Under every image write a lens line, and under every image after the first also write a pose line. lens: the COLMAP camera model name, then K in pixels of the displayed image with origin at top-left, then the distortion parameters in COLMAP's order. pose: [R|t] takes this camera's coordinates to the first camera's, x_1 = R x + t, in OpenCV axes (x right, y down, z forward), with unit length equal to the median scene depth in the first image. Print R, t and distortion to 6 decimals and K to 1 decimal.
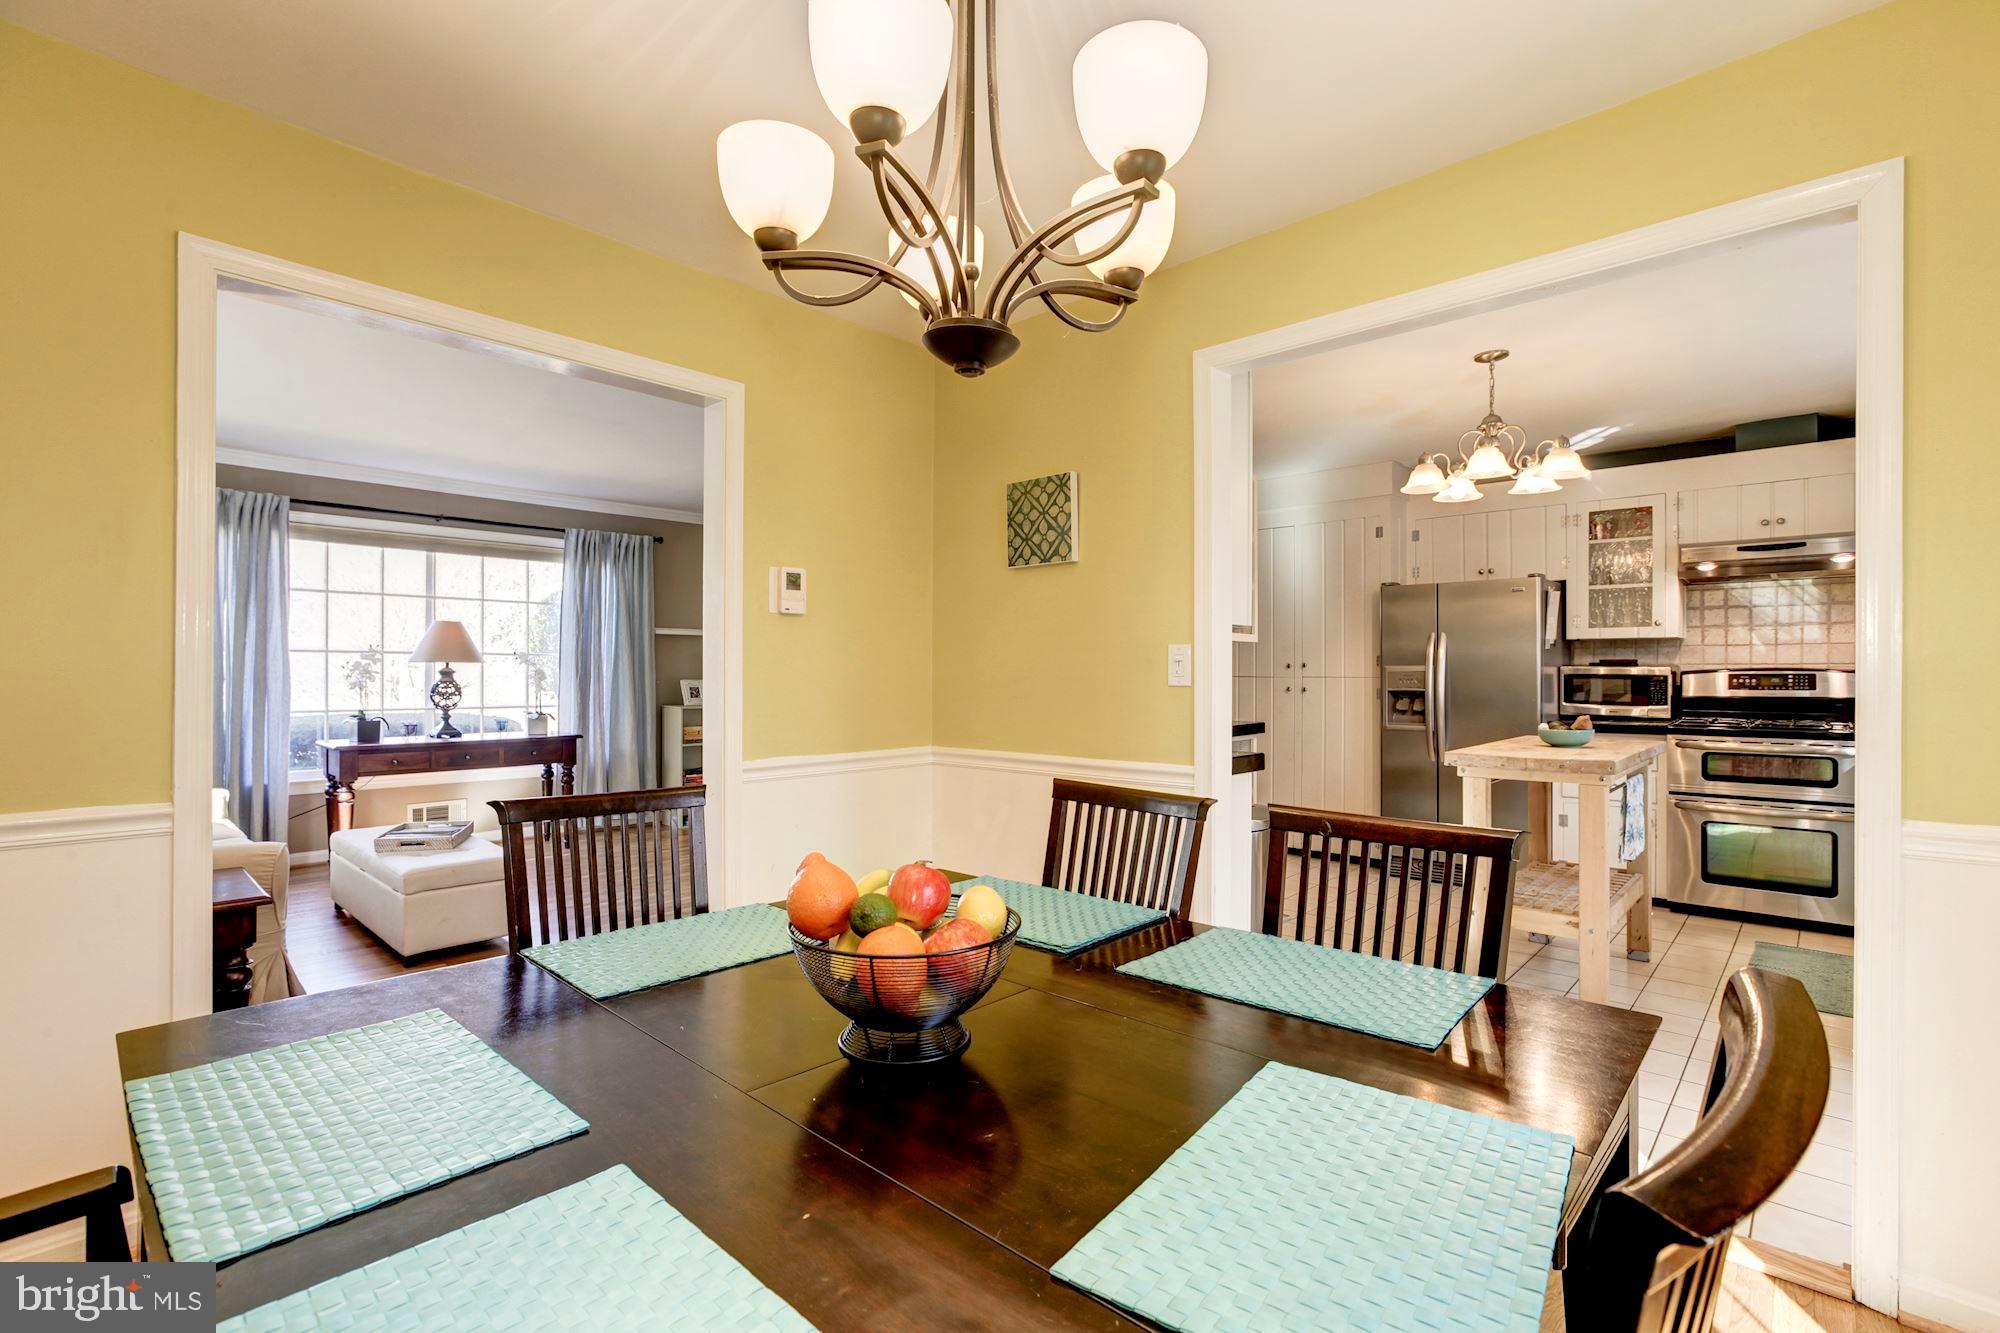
lens RADIAL K [[906.5, 0, 1000.2], [0, 906.5, 677.3], [0, 0, 1]] dist [-0.036553, 0.018854]
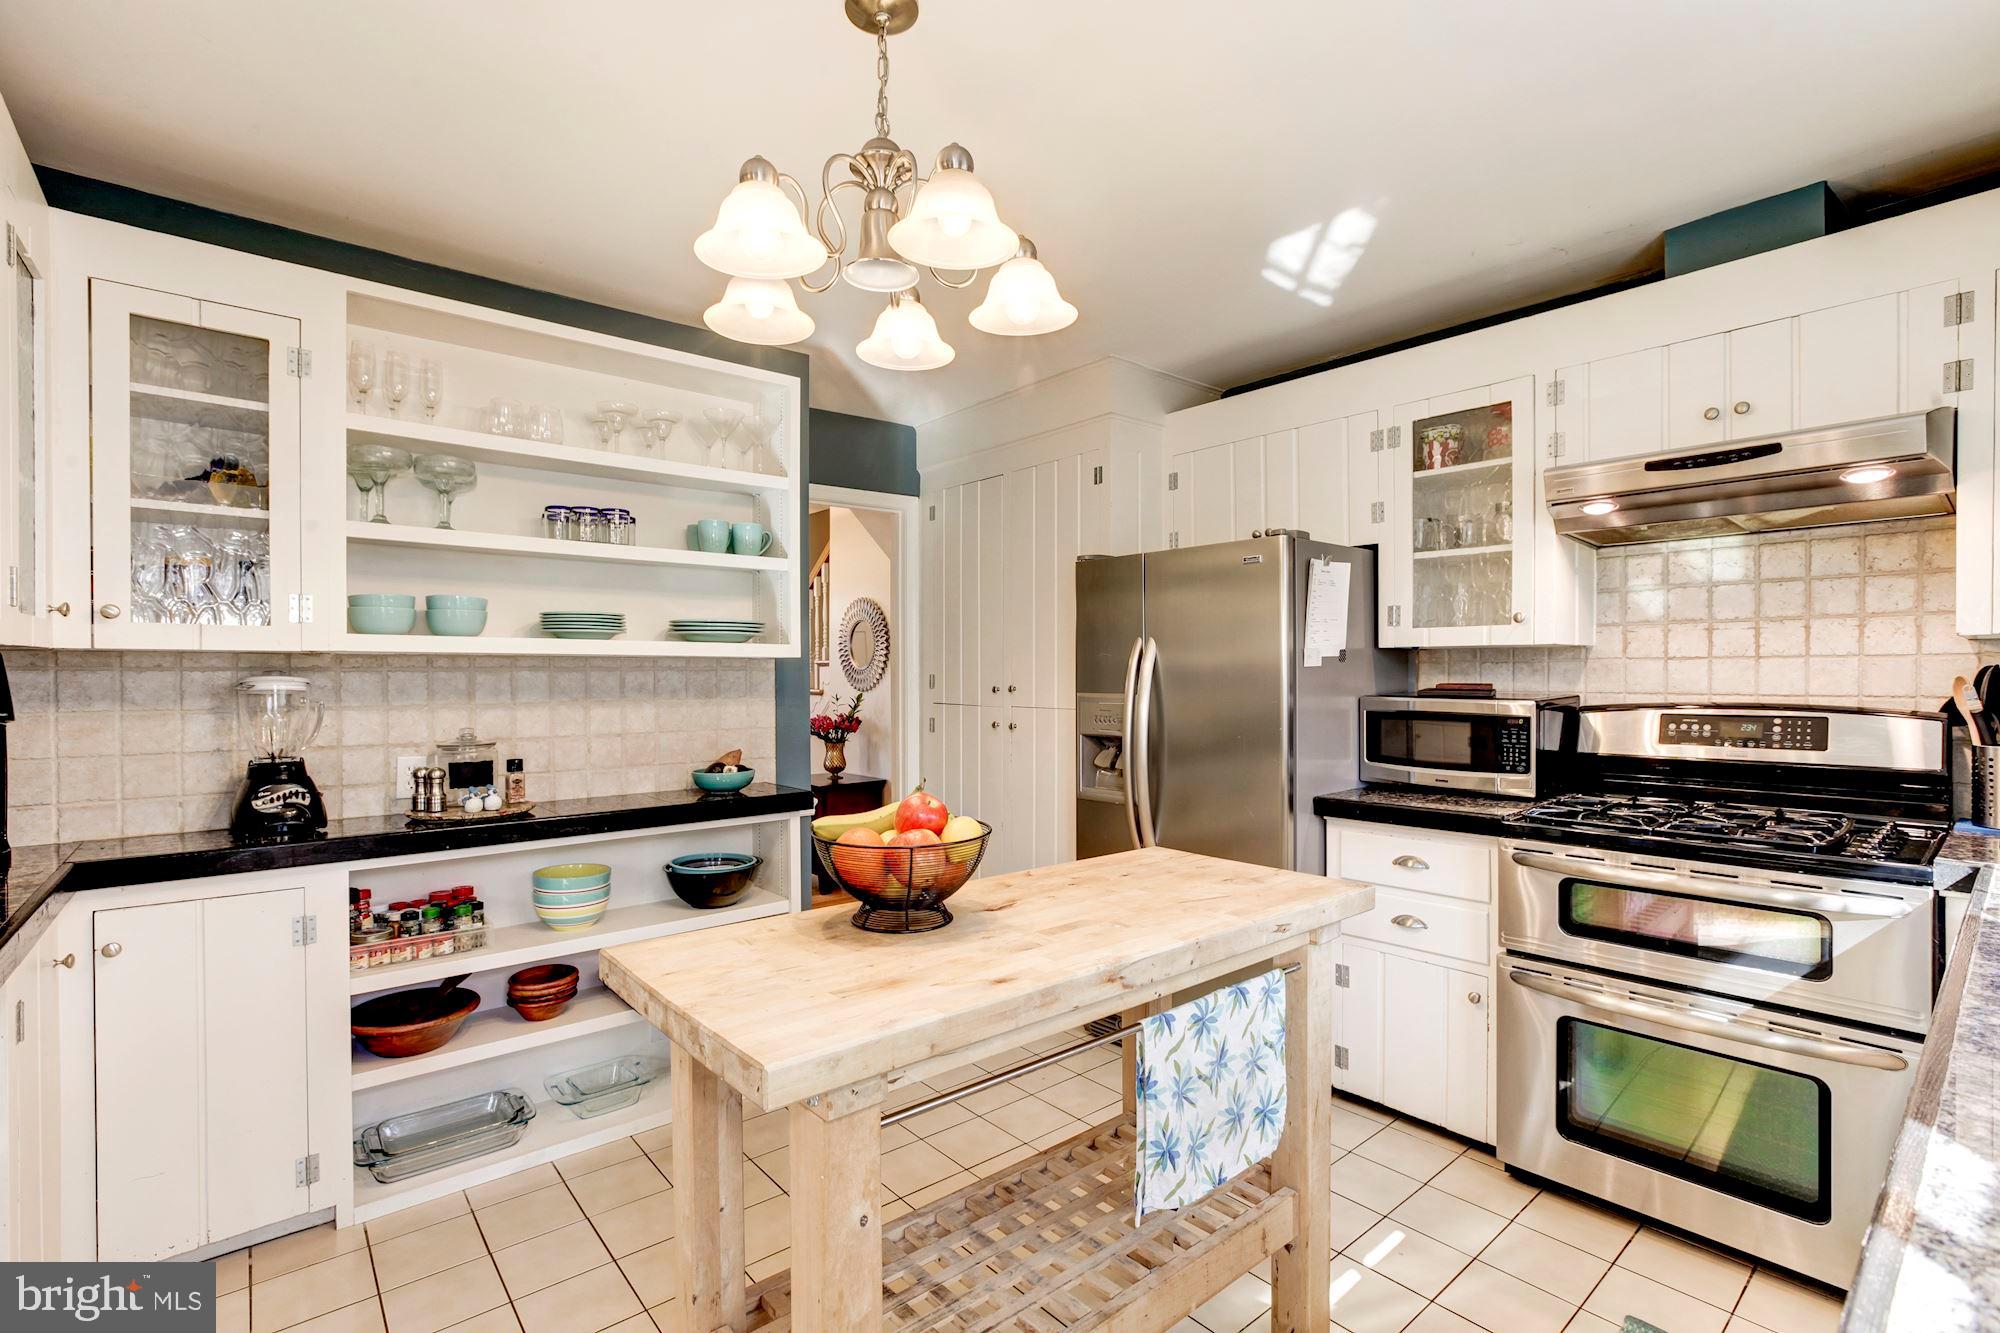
lens RADIAL K [[896.8, 0, 1016.1], [0, 896.8, 683.3], [0, 0, 1]] dist [-0.033348, 0.017563]
pose [[0.992981, -0.000323, -0.118274, 0.537104], [0.001108, 0.999978, 0.006573, -0.027390], [0.118269, -0.006658, 0.992959, 0.468555]]
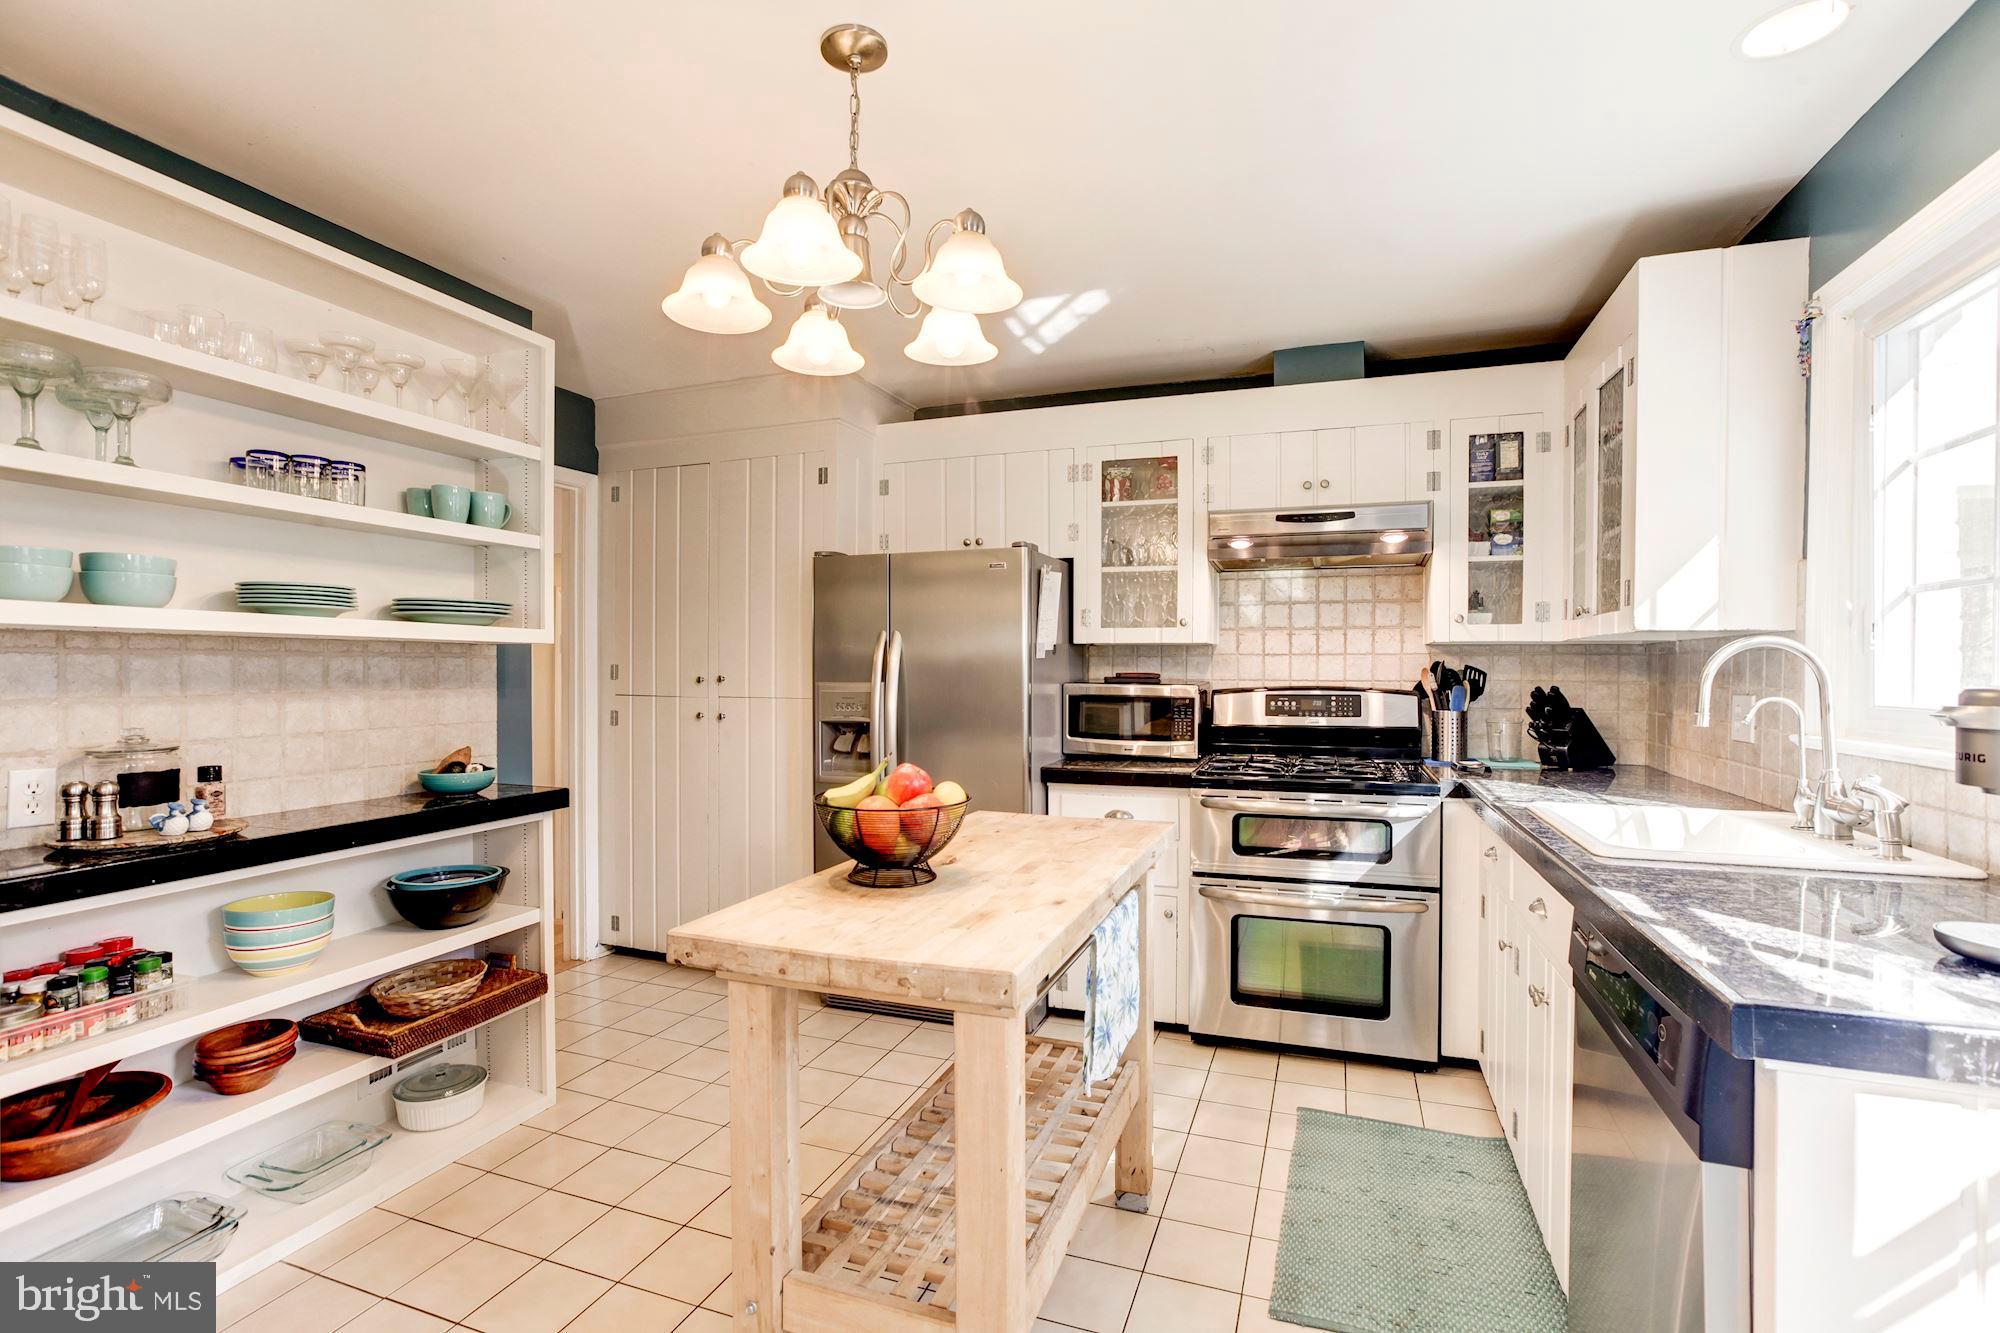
lens RADIAL K [[906.5, 0, 1000.2], [0, 906.5, 677.3], [0, 0, 1]] dist [-0.036553, 0.018854]
pose [[0.922876, -0.001277, 0.385095, 0.354180], [-0.000959, 0.999984, 0.005617, -0.023243], [-0.385096, -0.005553, 0.922860, 0.429170]]
